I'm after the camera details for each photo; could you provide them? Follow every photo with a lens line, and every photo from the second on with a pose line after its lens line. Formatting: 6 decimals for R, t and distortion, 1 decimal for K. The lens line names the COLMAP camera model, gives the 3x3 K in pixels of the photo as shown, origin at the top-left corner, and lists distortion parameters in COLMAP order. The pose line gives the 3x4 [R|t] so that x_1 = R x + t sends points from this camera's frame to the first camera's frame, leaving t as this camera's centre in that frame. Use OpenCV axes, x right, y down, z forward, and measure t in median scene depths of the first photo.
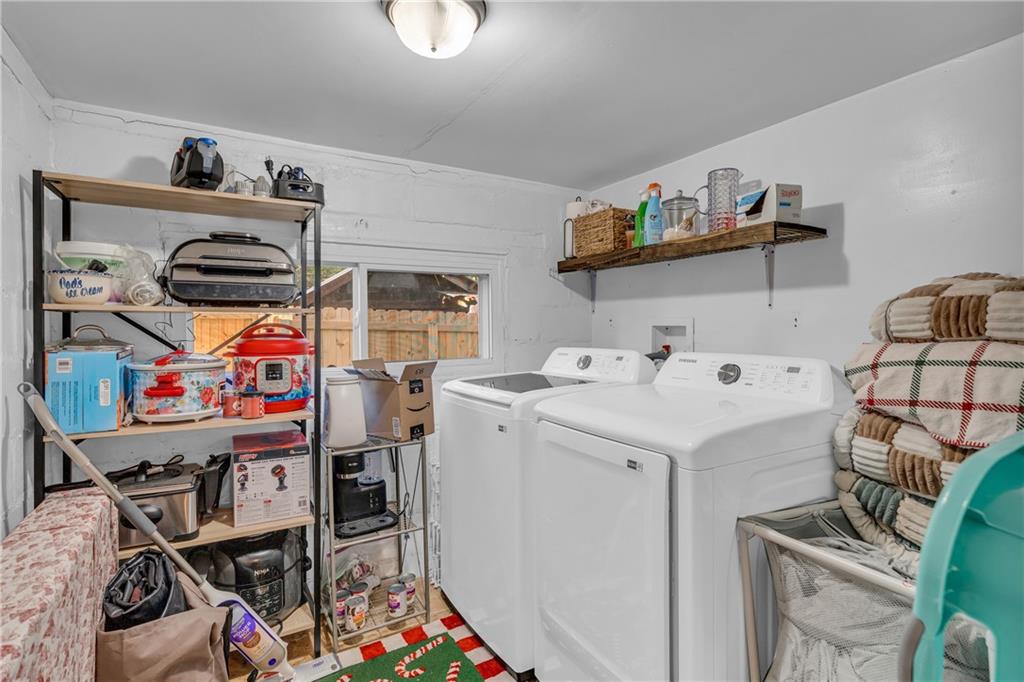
lens RADIAL K [[491.6, 0, 508.5], [0, 491.6, 334.3], [0, 0, 1]] dist [-0.012538, 0.000105]
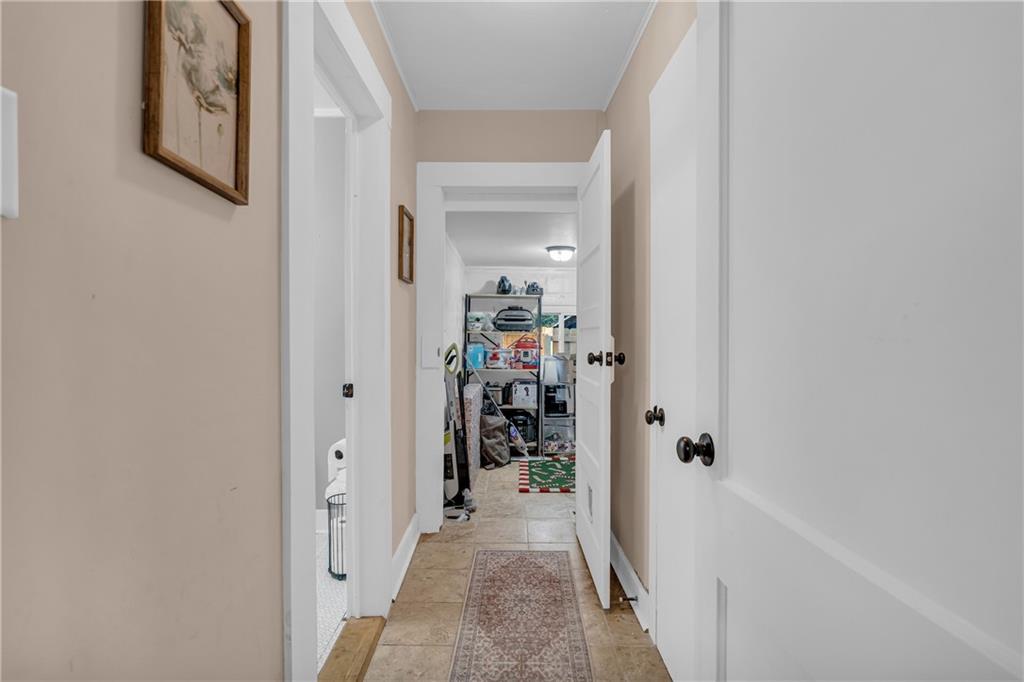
lens RADIAL K [[471.0, 0, 510.4], [0, 471.0, 340.0], [0, 0, 1]] dist [-0.010474, 0.000749]
pose [[0.851745, 0.008058, -0.523894, 0.903470], [-0.019376, 0.999682, -0.016126, 0.040081], [0.523598, 0.023886, 0.851631, -1.421968]]
